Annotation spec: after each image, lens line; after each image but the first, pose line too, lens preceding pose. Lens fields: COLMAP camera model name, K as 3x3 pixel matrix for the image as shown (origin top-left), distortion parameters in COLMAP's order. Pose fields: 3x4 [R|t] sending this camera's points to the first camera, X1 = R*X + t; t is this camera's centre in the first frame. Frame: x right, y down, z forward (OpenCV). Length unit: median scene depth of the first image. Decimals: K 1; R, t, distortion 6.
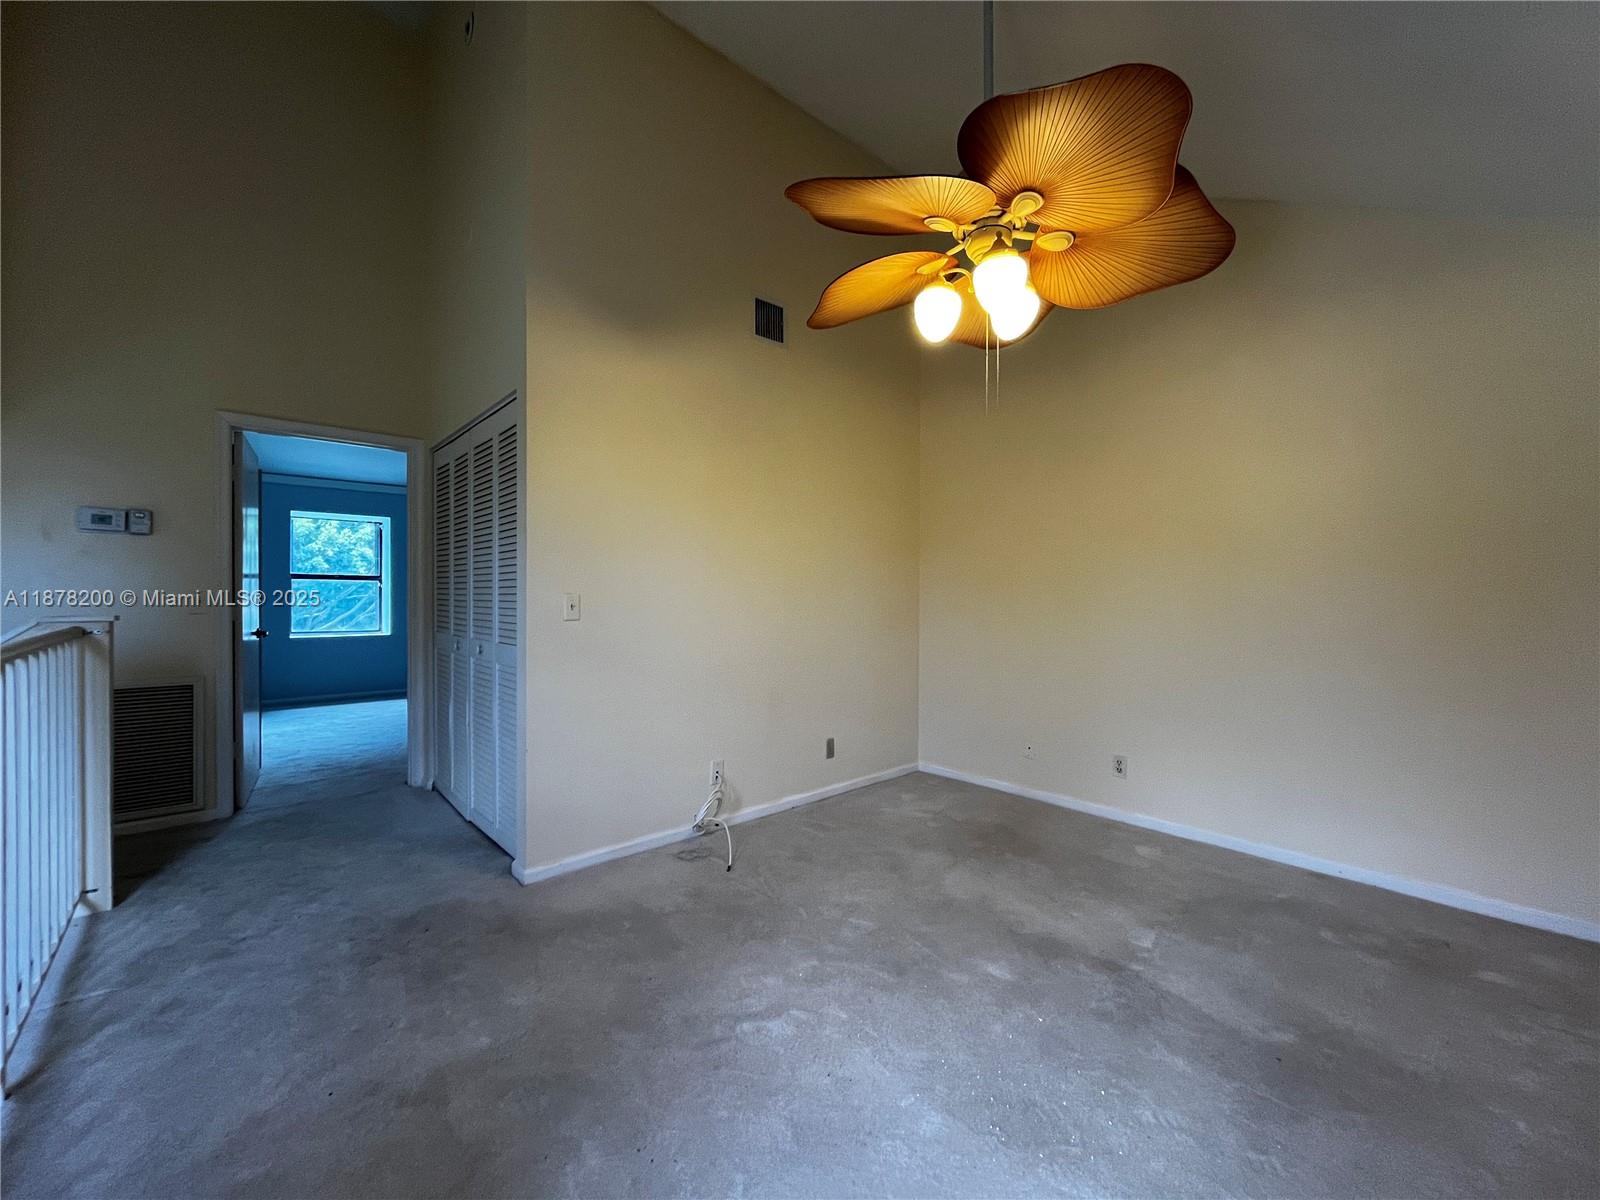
lens RADIAL K [[644.2, 0, 800.0], [0, 644.2, 608.0], [0, 0, 1]] dist [-0.002200, -0.000761]
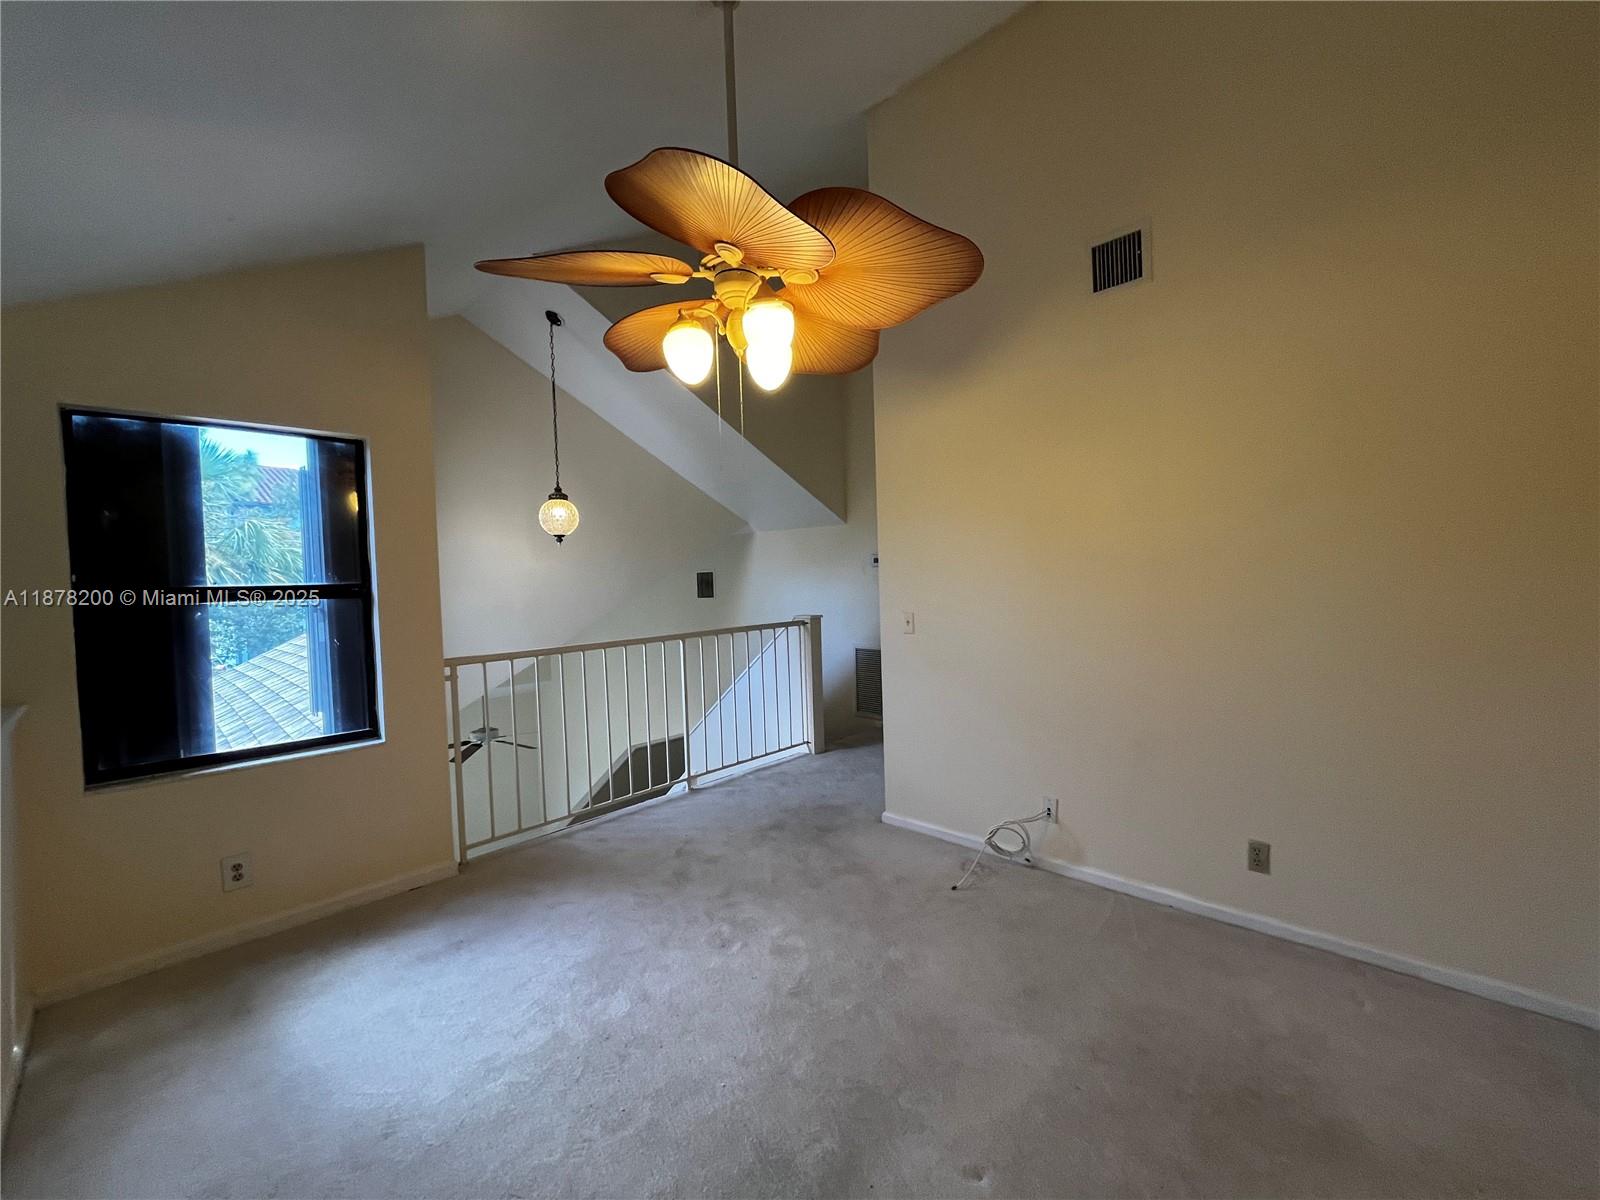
lens RADIAL K [[644.2, 0, 798.6], [0, 644.2, 597.4], [0, 0, 1]] dist [-0.002200, -0.000761]
pose [[0.066056, 0.020801, -0.997599, 0.983050], [0.016188, 0.999629, 0.021915, -0.090583], [0.997685, -0.017596, 0.065694, 0.775532]]
